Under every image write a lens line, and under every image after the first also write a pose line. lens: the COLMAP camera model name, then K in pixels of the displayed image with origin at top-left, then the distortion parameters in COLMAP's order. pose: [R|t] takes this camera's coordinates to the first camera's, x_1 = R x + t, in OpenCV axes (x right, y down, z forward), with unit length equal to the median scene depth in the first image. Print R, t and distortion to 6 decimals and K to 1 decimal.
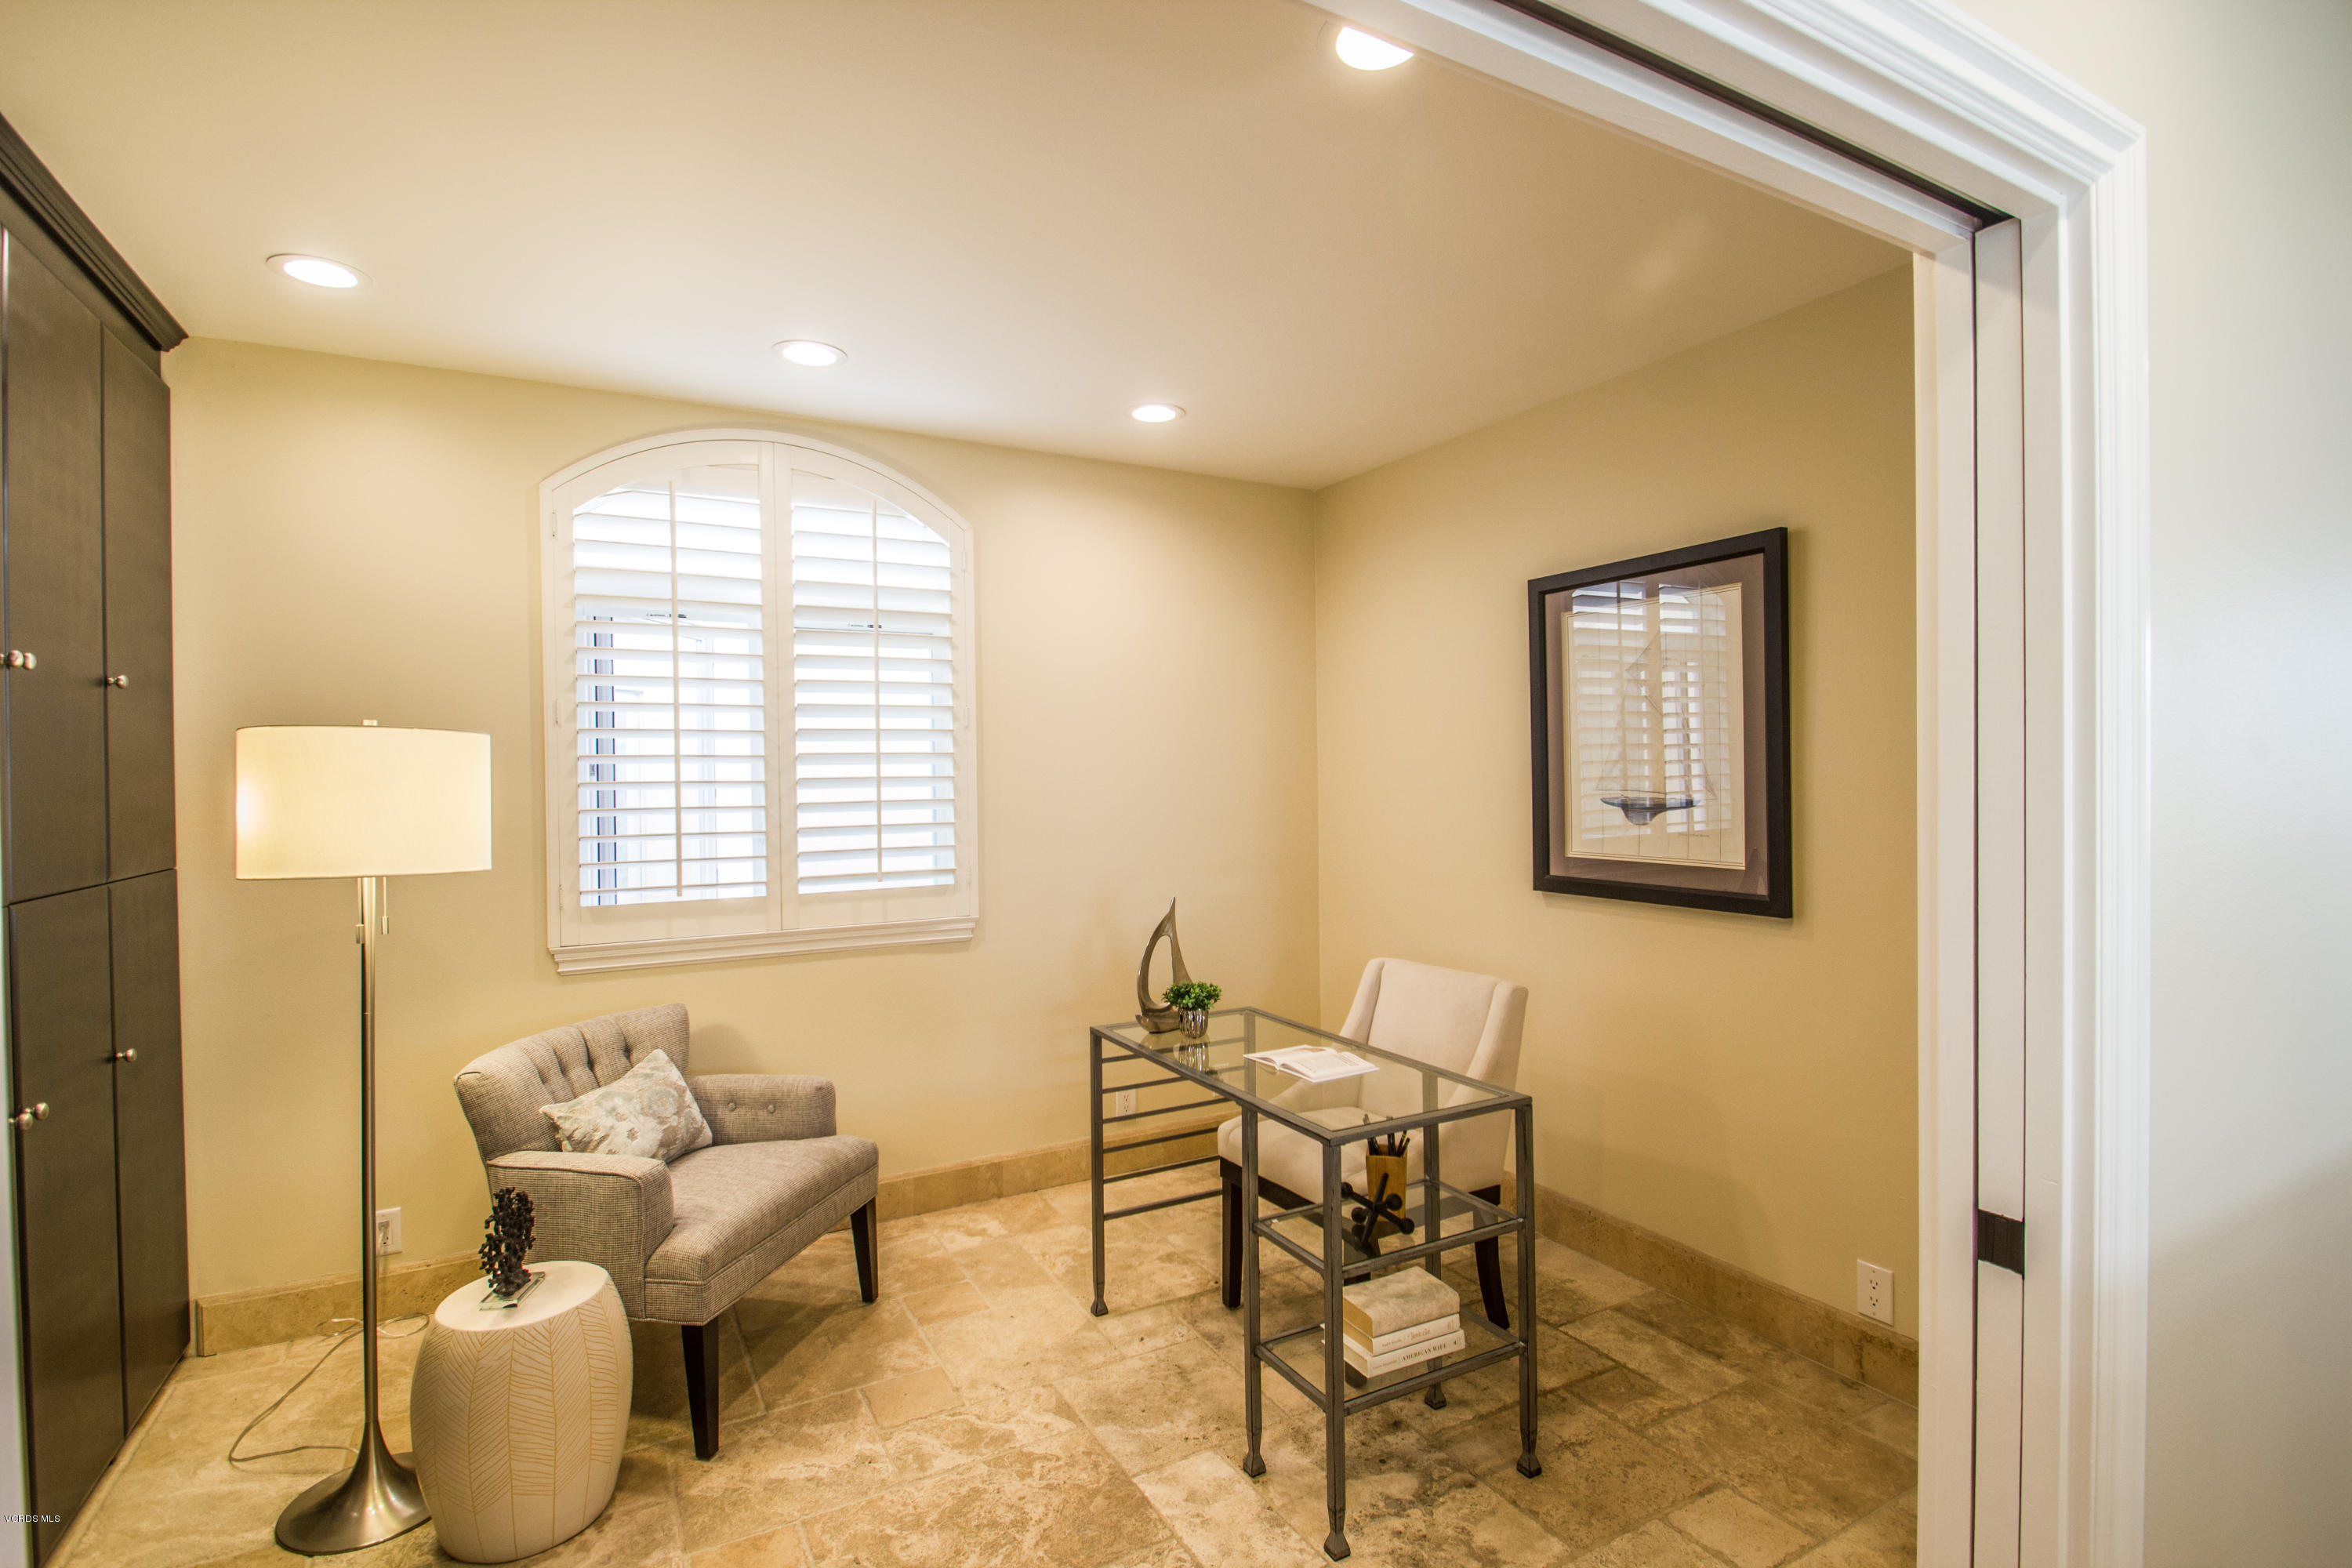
lens RADIAL K [[1099.3, 0, 1180.5], [0, 1099.3, 773.5], [0, 0, 1]] dist [0.010836, -0.015246]
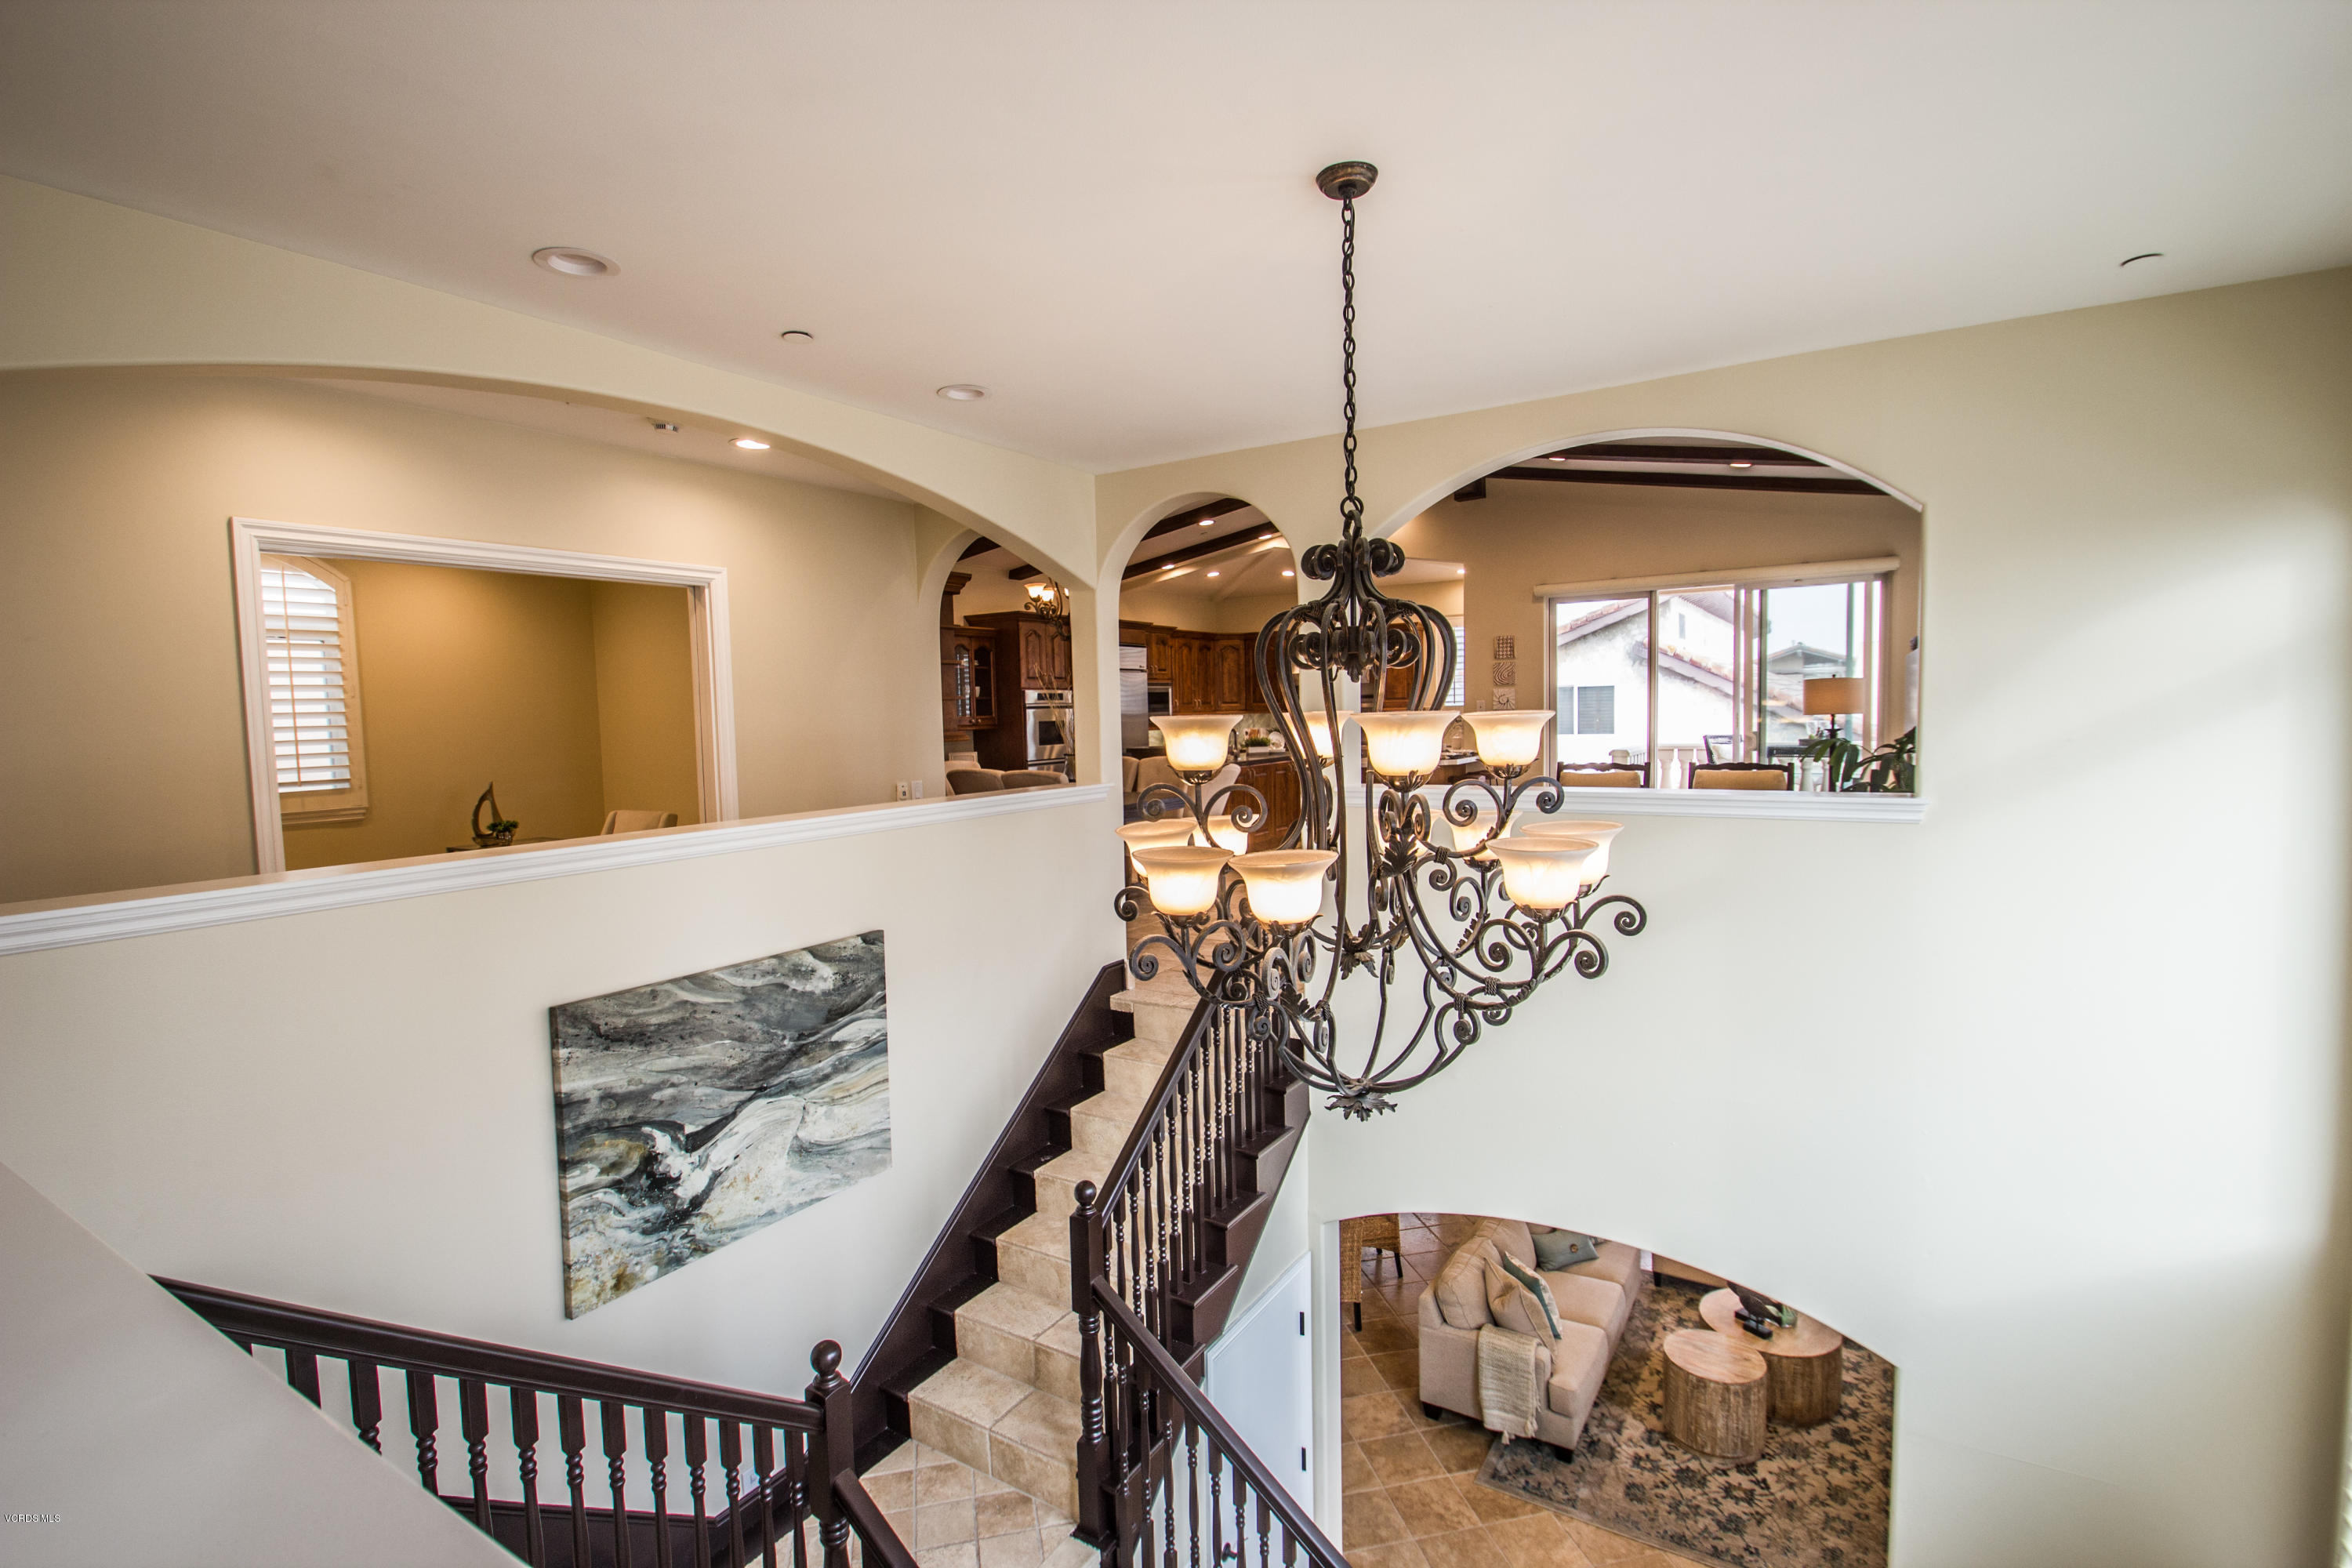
lens RADIAL K [[1099.3, 0, 1173.9], [0, 1099.3, 781.7], [0, 0, 1]] dist [0.010836, -0.015246]
pose [[0.873611, -0.043062, 0.484716, 0.090691], [0.014005, 0.997889, 0.063411, -0.000587], [-0.486424, -0.048608, 0.872370, -1.170452]]
